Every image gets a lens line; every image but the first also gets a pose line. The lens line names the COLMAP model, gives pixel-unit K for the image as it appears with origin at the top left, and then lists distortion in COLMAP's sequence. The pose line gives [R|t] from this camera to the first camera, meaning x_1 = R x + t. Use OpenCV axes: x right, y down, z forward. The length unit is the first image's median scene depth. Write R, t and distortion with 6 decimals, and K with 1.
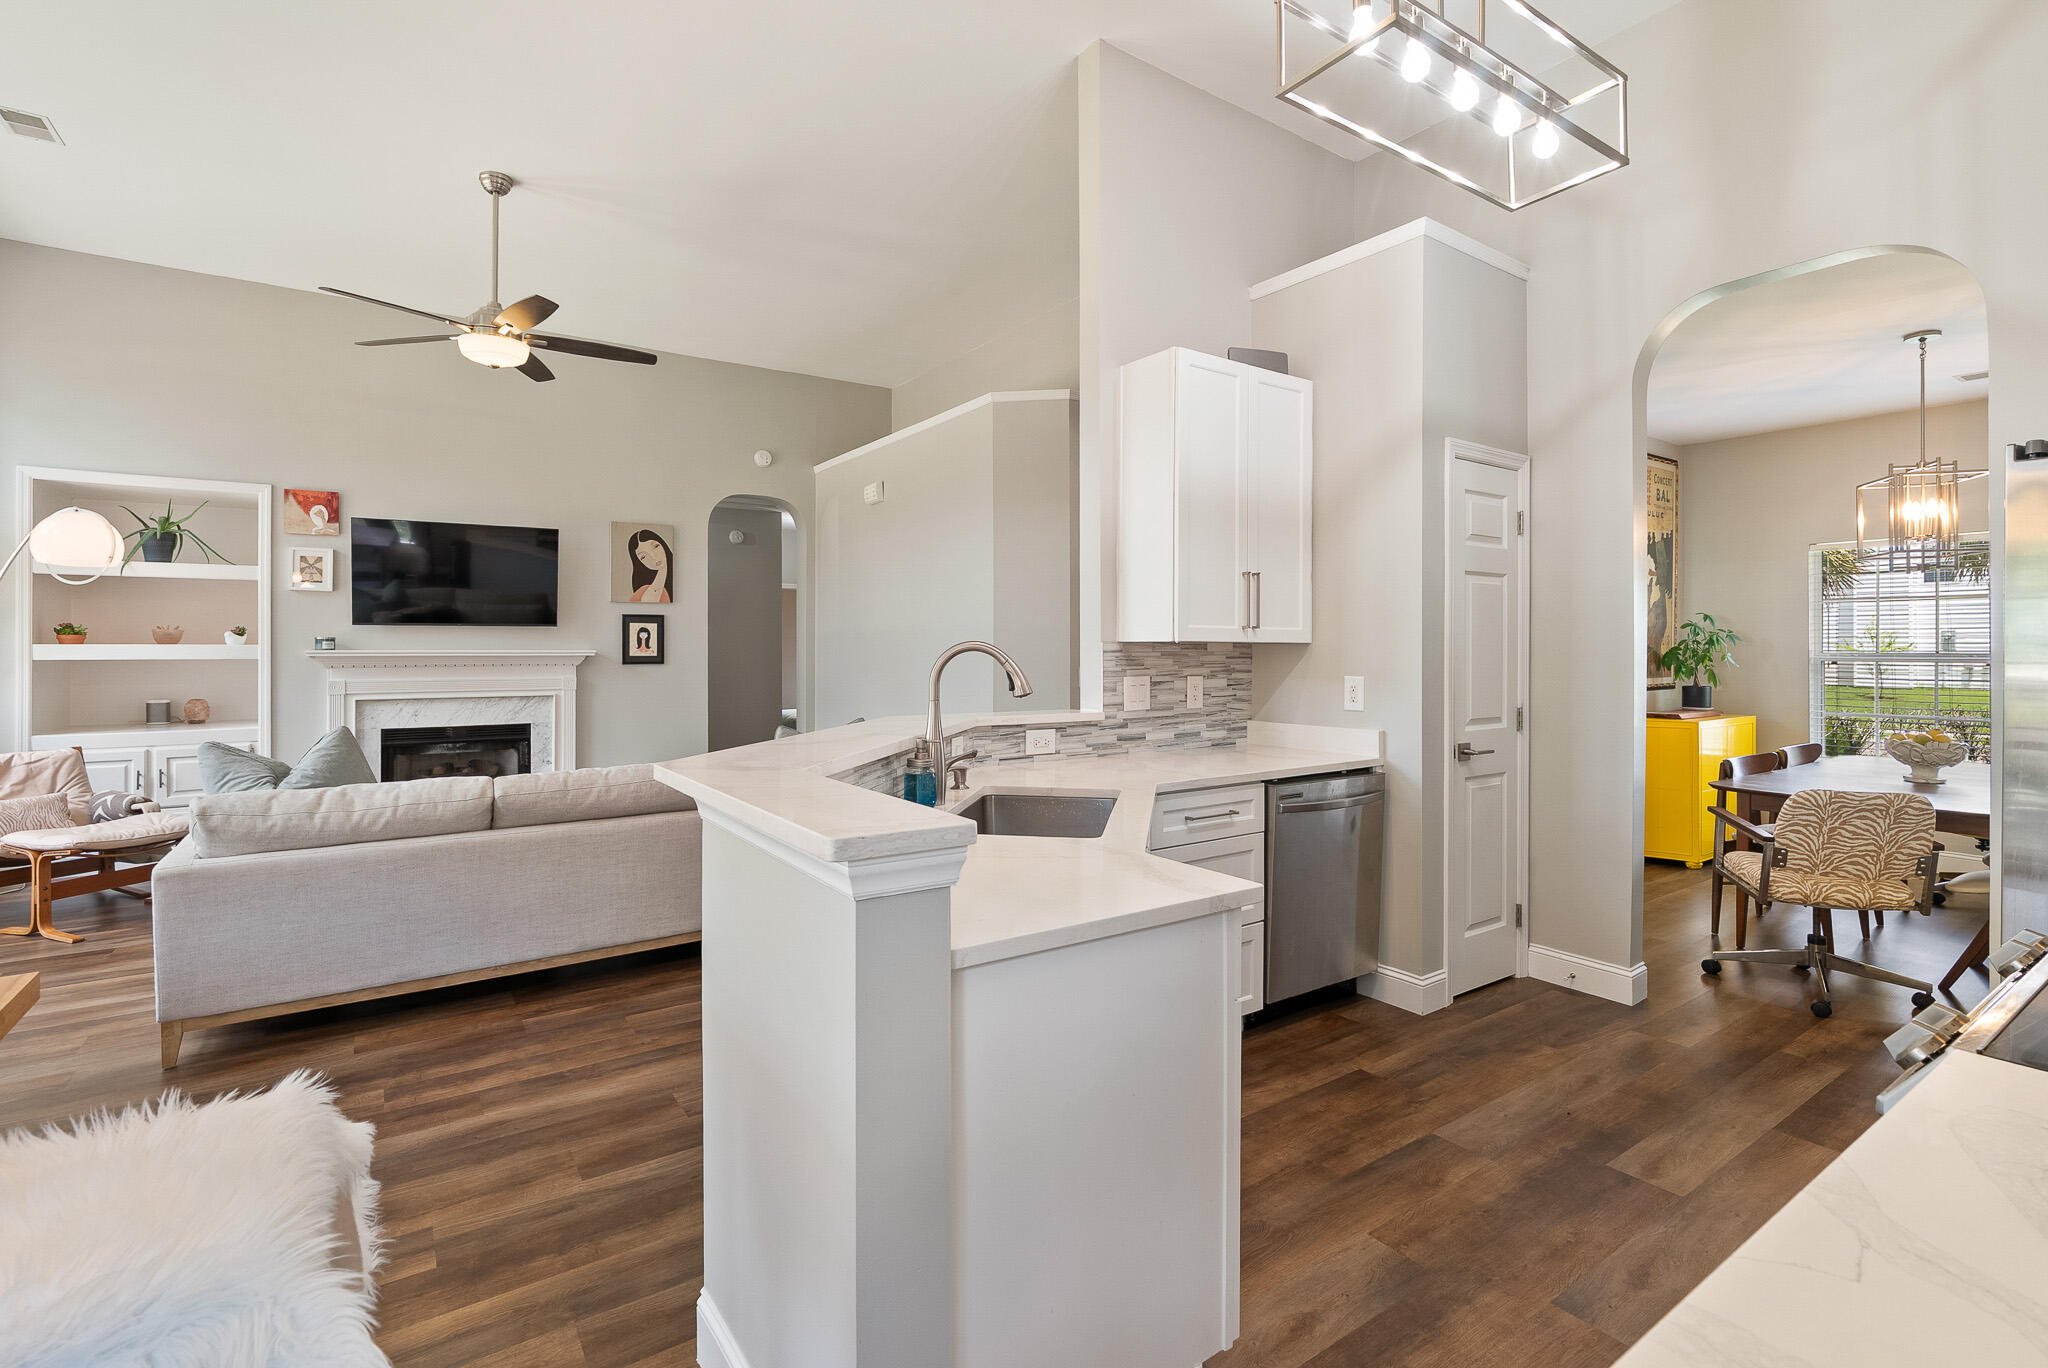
lens RADIAL K [[948.3, 0, 1006.5], [0, 948.3, 640.9], [0, 0, 1]] dist [-0.016140, 0.002430]
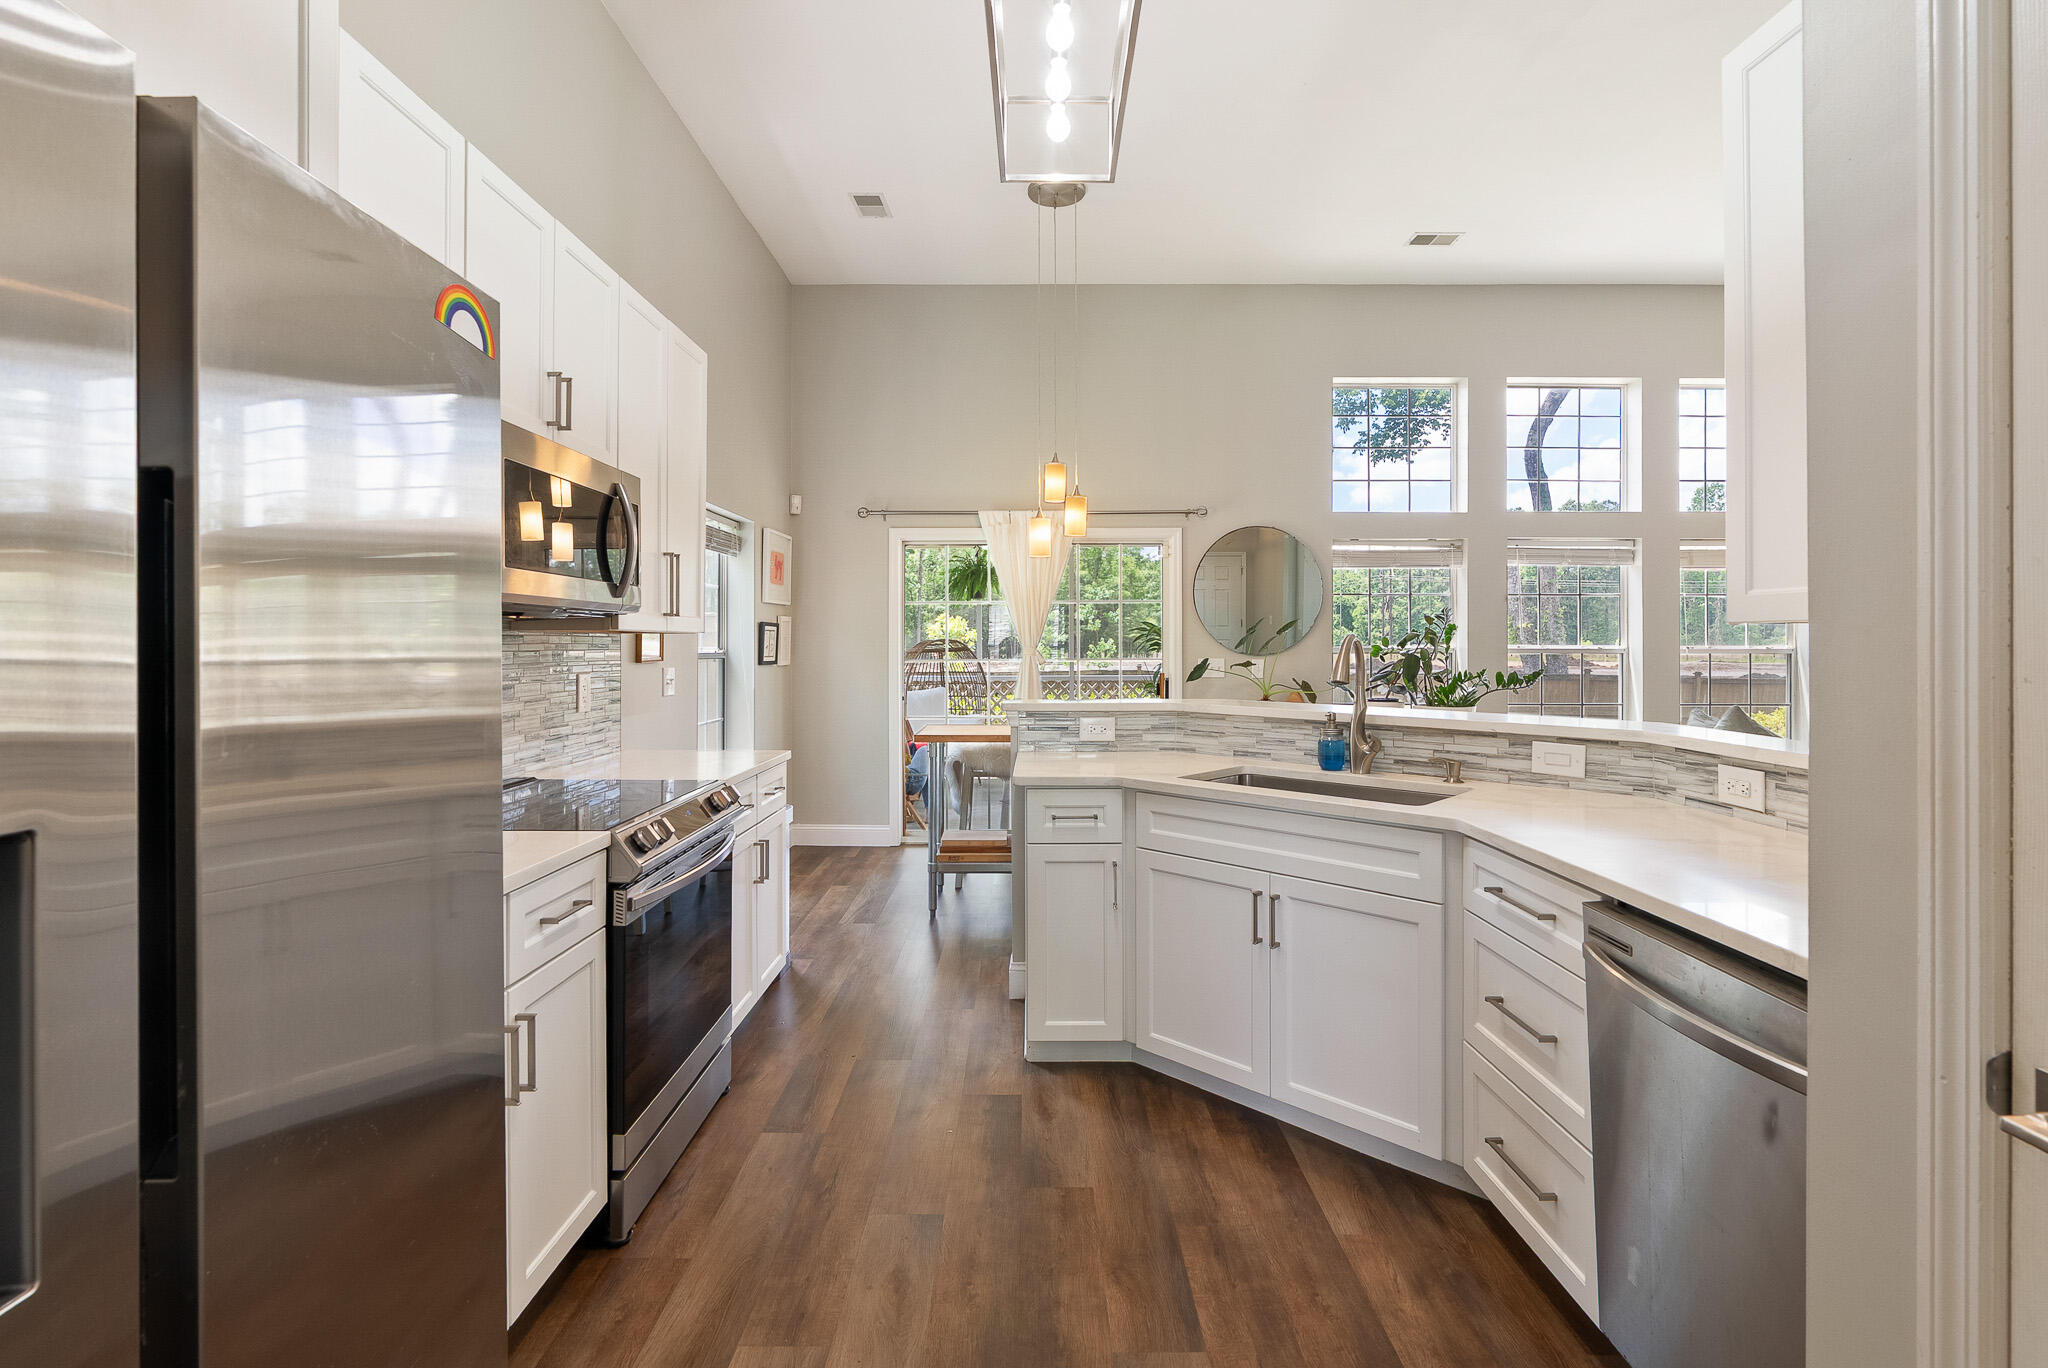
lens RADIAL K [[948.3, 0, 1033.9], [0, 948.3, 642.9], [0, 0, 1]] dist [-0.016140, 0.002430]
pose [[-0.564356, -0.000462, -0.825532, 0.686412], [0.007568, 0.999955, -0.005734, 0.009573], [0.825497, -0.009484, -0.564327, 0.817114]]
